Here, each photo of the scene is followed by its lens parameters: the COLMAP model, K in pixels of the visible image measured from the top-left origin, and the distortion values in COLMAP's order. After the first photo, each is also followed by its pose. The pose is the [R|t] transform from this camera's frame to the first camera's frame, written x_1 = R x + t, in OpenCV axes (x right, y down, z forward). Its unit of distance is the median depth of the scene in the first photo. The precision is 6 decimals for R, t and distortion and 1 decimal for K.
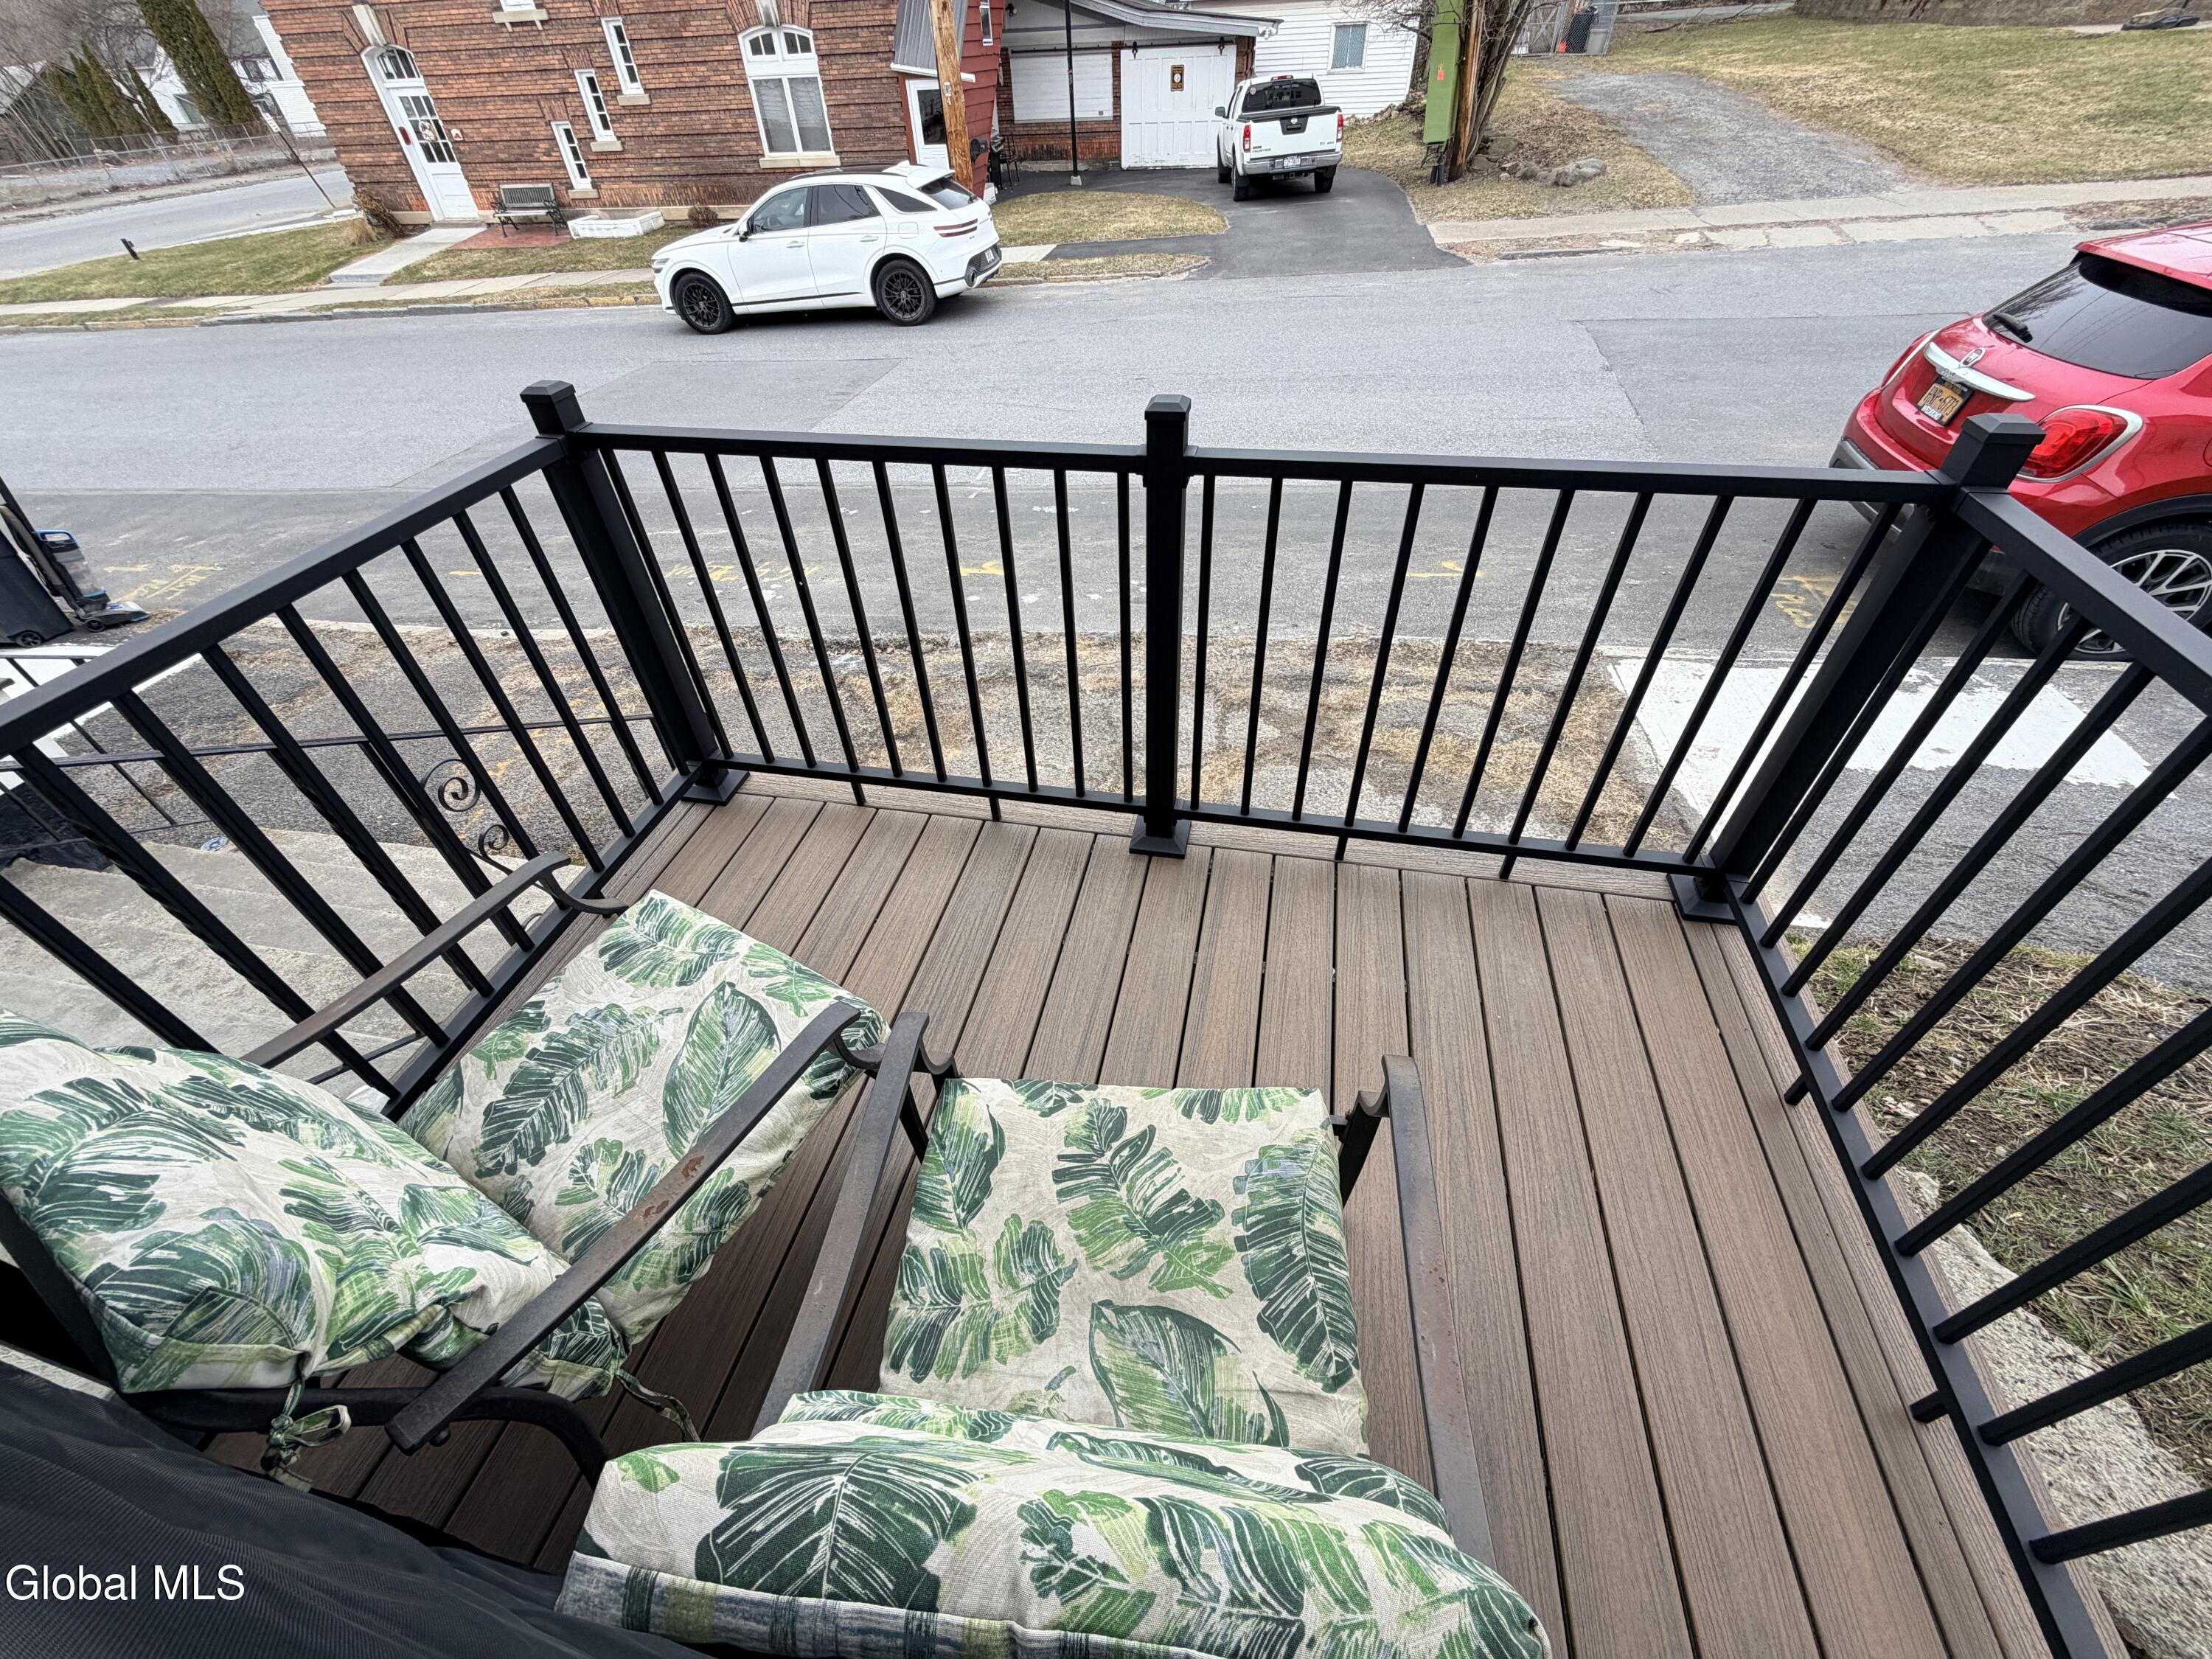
lens RADIAL K [[876.9, 0, 1096.7], [0, 876.9, 829.0], [0, 0, 1]] dist [0.000178, 0.000015]
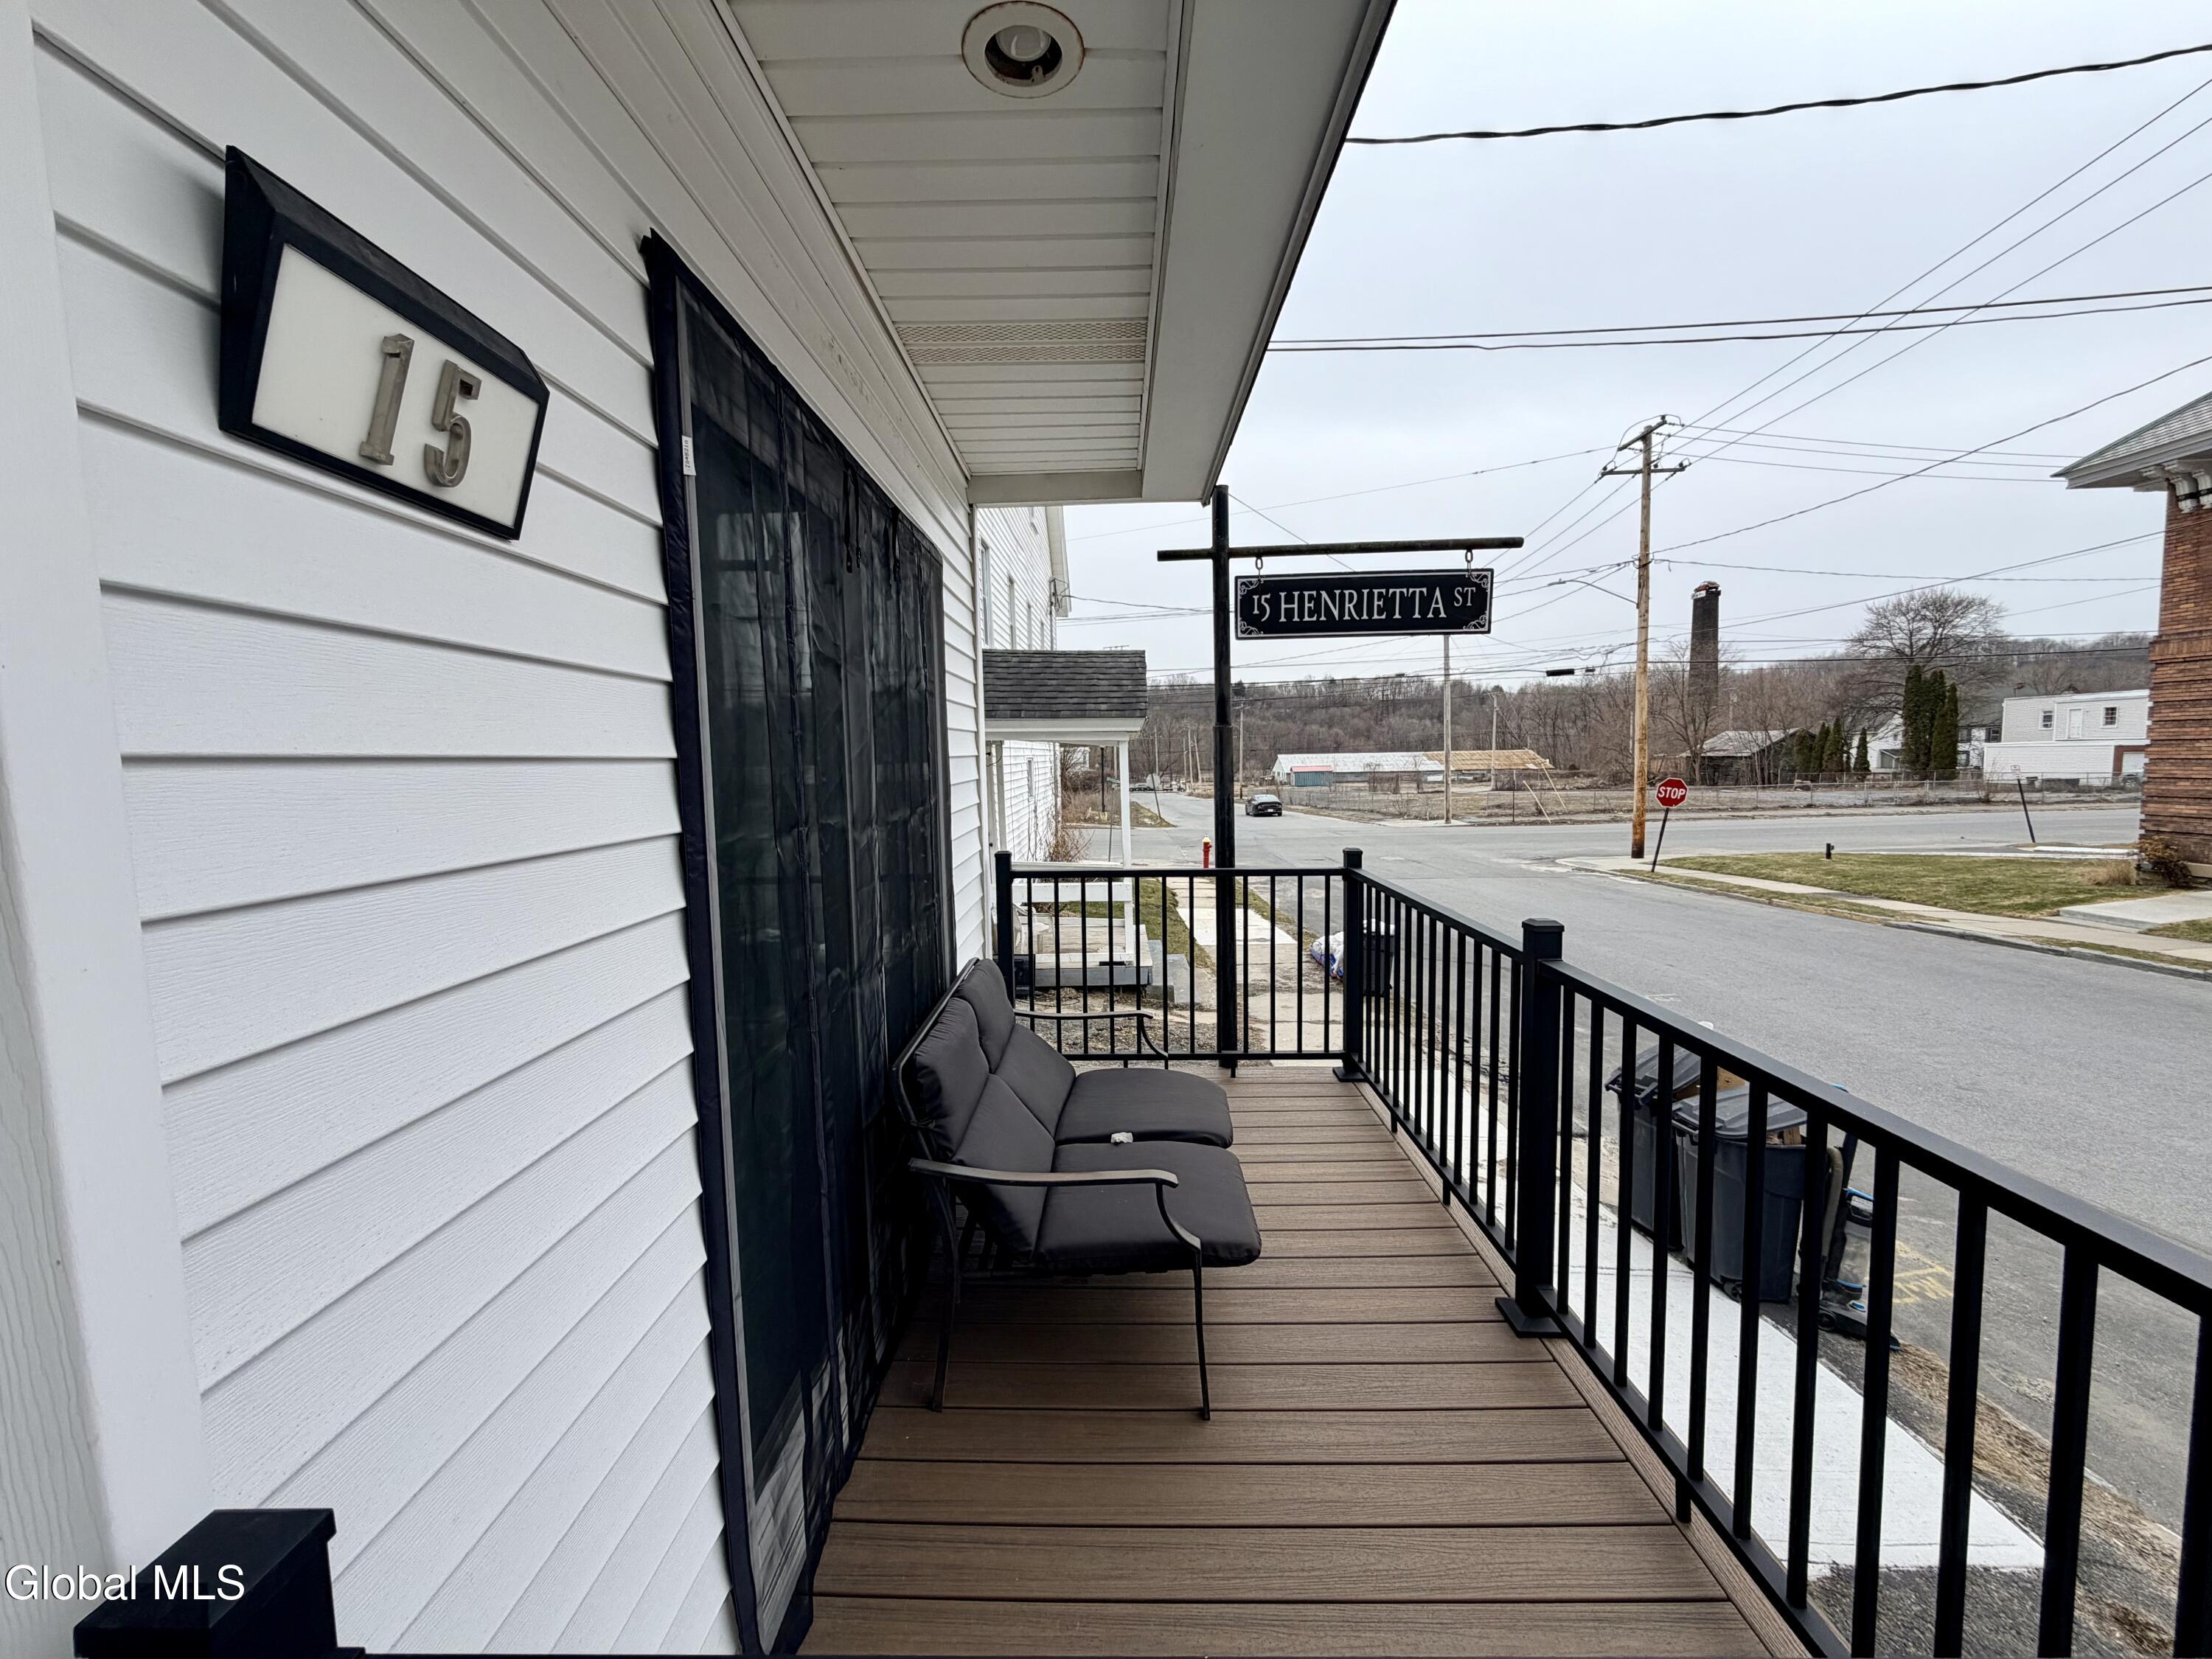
lens RADIAL K [[880.0, 0, 1095.4], [0, 880.0, 828.3], [0, 0, 1]] dist [-0.000242, 0.000305]
pose [[0.178157, 0.114649, -0.977300, -0.210701], [-0.652179, 0.757470, -0.030029, -0.045185], [0.736833, 0.642724, 0.209720, 0.065264]]
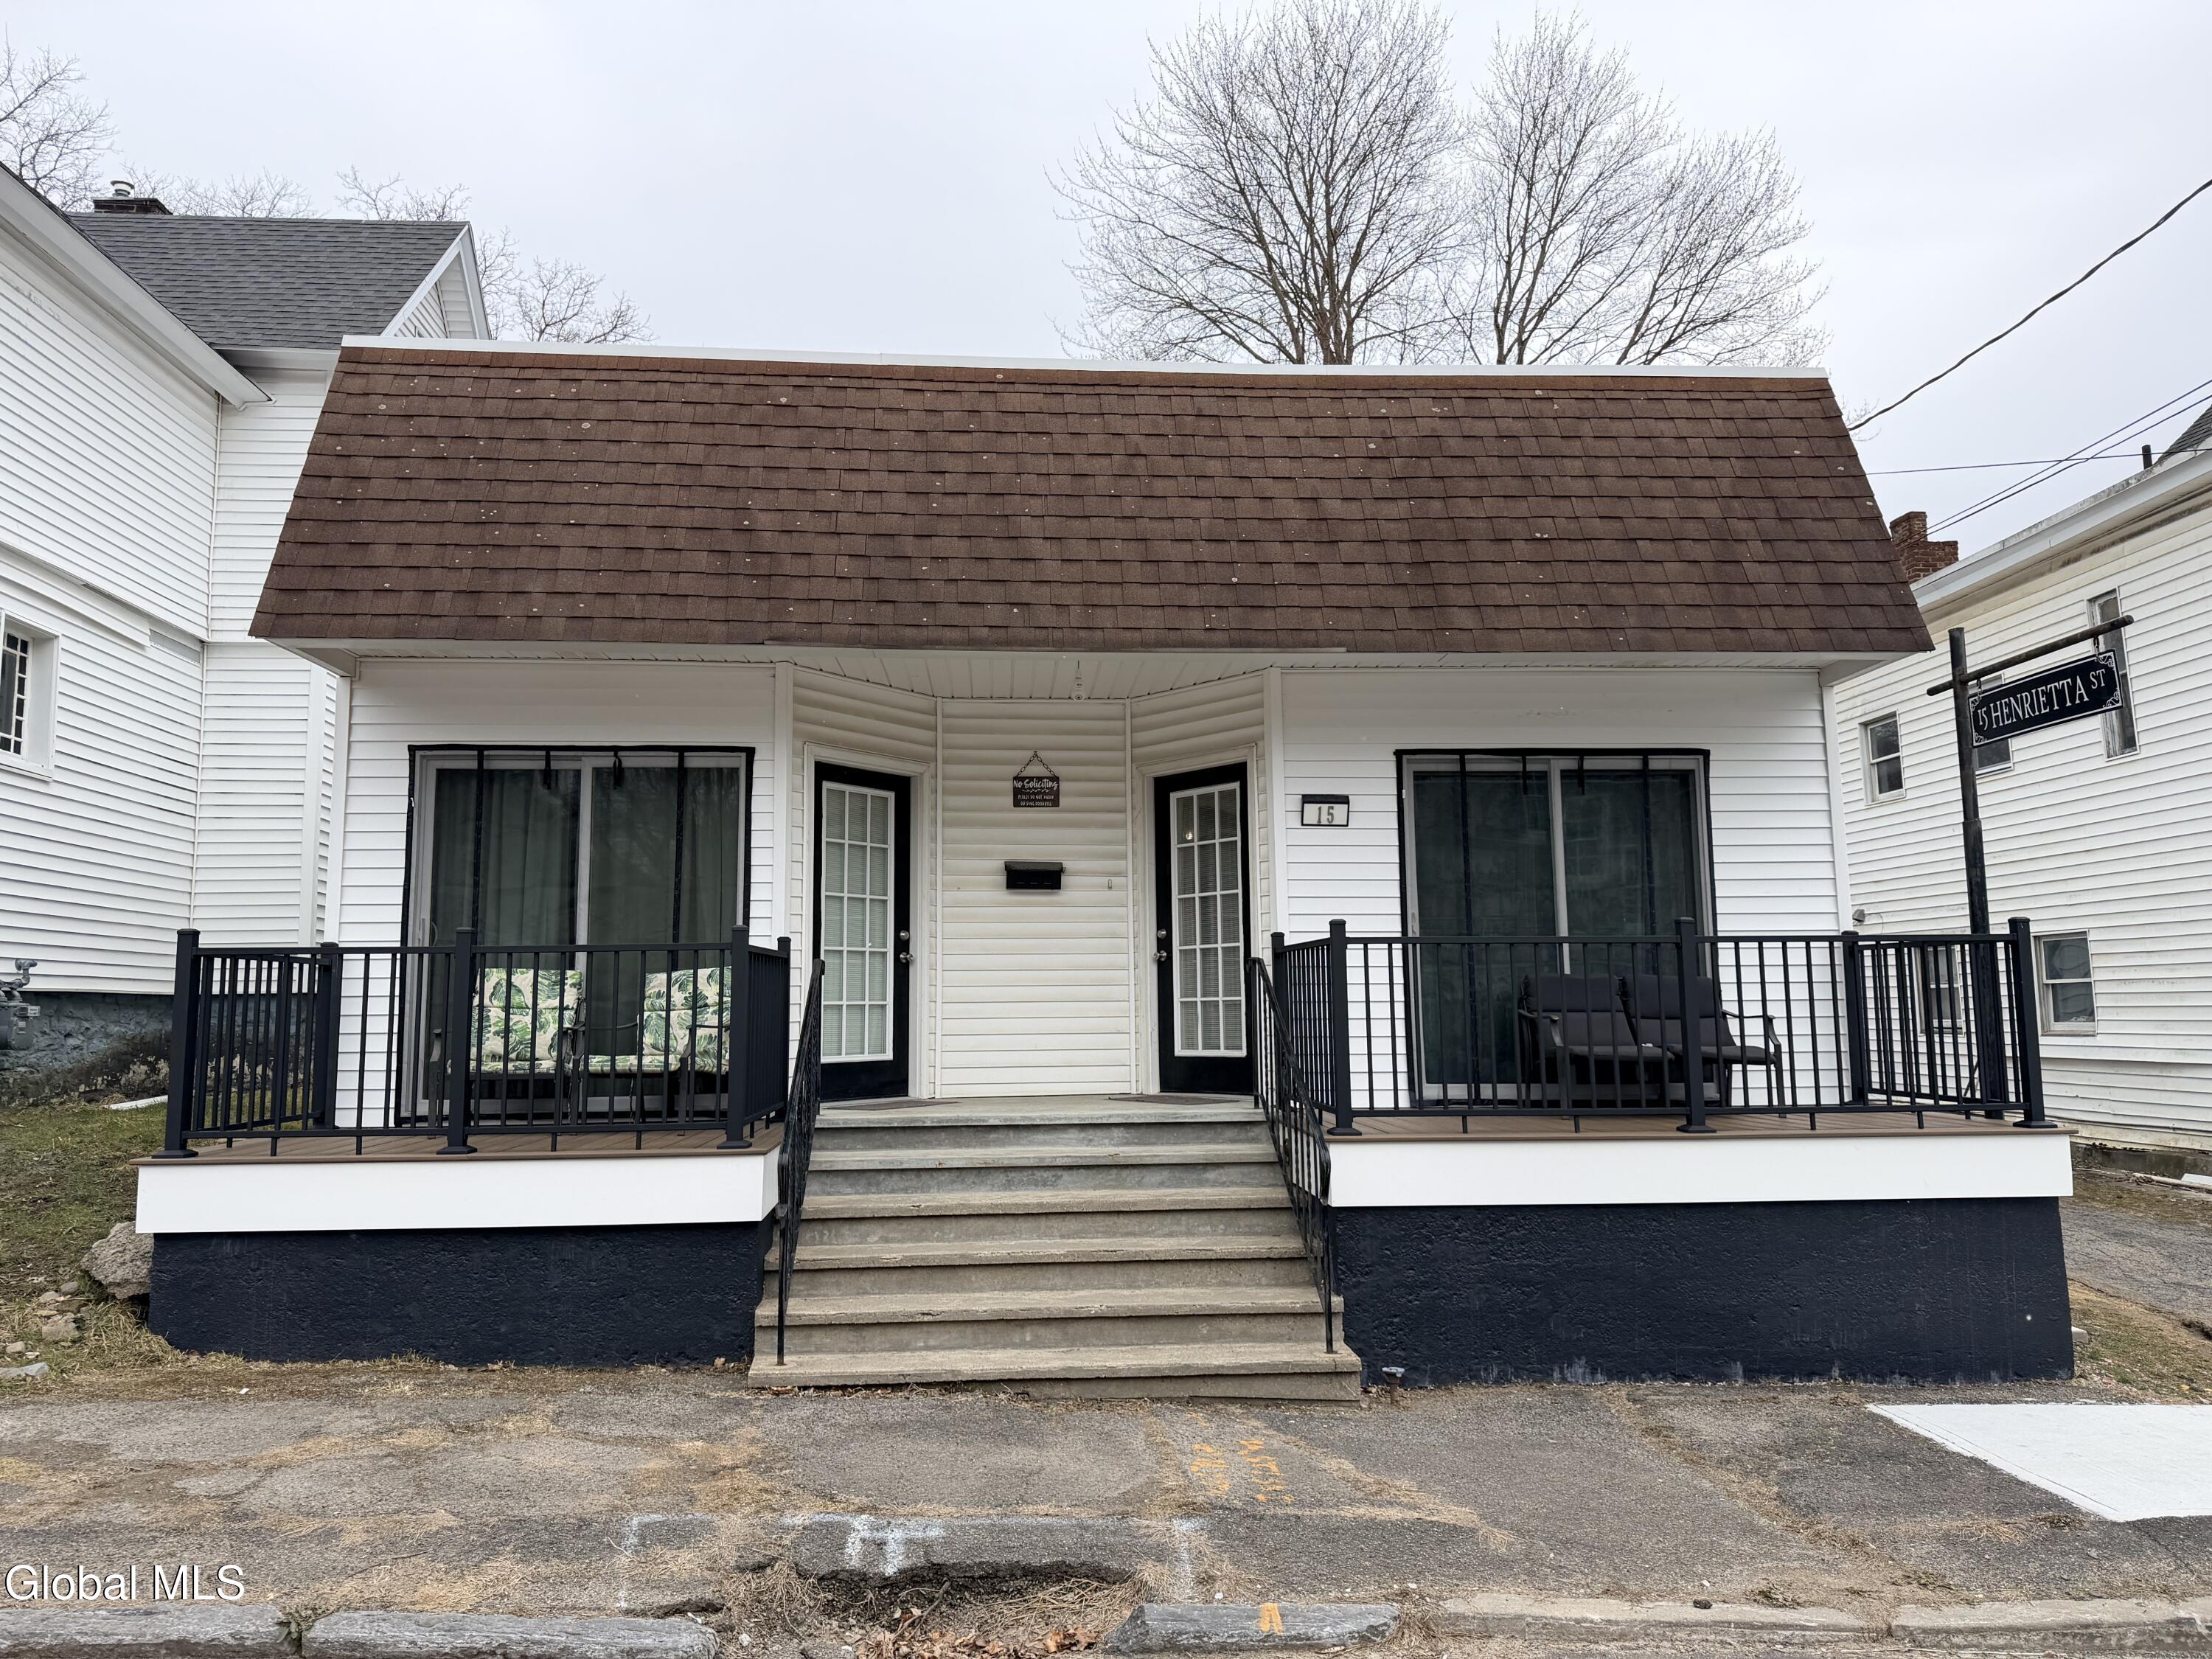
lens RADIAL K [[1547.3, 0, 1106.0], [0, 1547.3, 829.5], [0, 0, 1]] dist [0.023644, -0.002756]
pose [[-0.960343, 0.013919, -0.278475, -0.040710], [-0.151227, 0.813084, 0.562161, -0.322299], [0.234248, 0.581980, -0.778734, 0.434923]]
